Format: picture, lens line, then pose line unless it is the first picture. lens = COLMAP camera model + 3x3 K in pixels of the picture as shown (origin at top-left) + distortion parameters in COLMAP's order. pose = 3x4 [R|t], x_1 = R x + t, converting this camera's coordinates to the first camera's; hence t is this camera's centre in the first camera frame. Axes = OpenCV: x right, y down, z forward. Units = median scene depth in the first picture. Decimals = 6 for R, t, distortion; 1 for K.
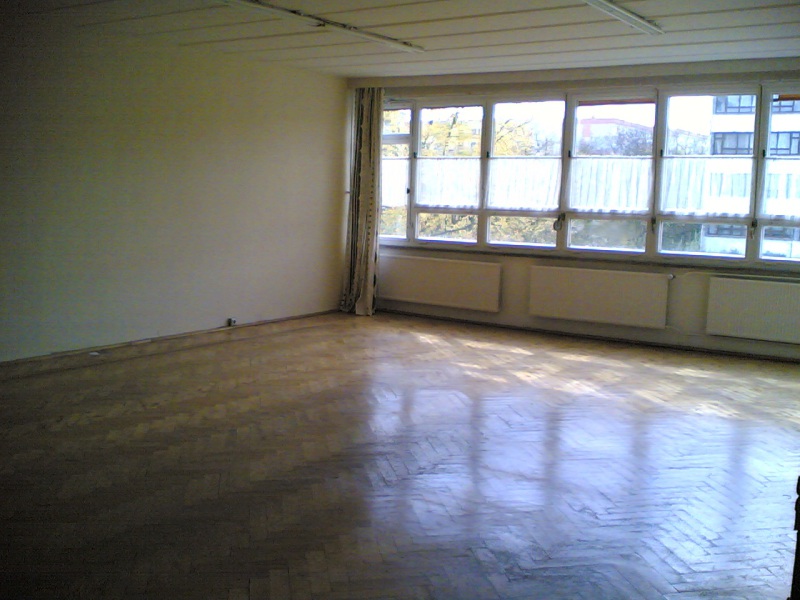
lens RADIAL K [[878.6, 0, 400.0], [0, 878.6, 300.0], [0, 0, 1]] dist [0.066968, -0.352123]
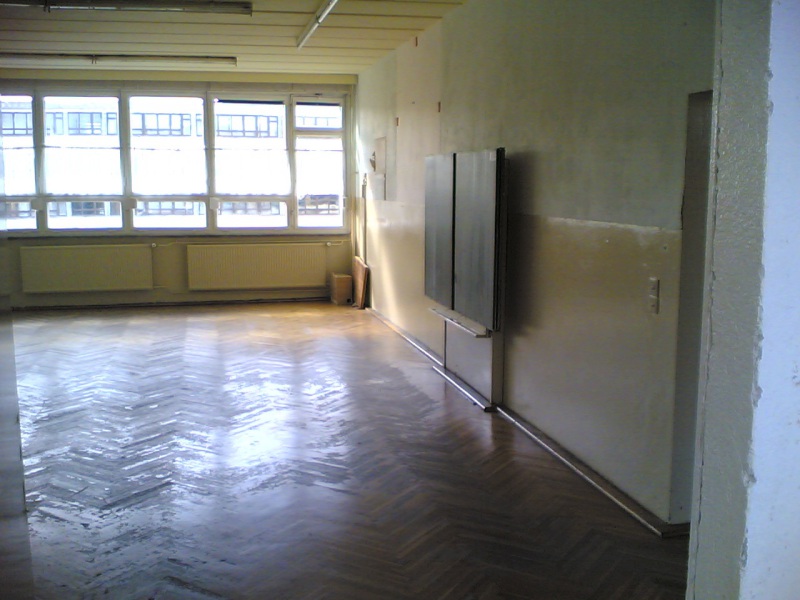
lens RADIAL K [[698.1, 0, 400.0], [0, 698.1, 300.0], [0, 0, 1]] dist [-0.000830, -0.007771]
pose [[0.728687, -0.132409, 0.671925, -0.209425], [0.095109, 0.991190, 0.092179, -0.020702], [-0.678210, -0.003264, 0.734861, 0.130116]]
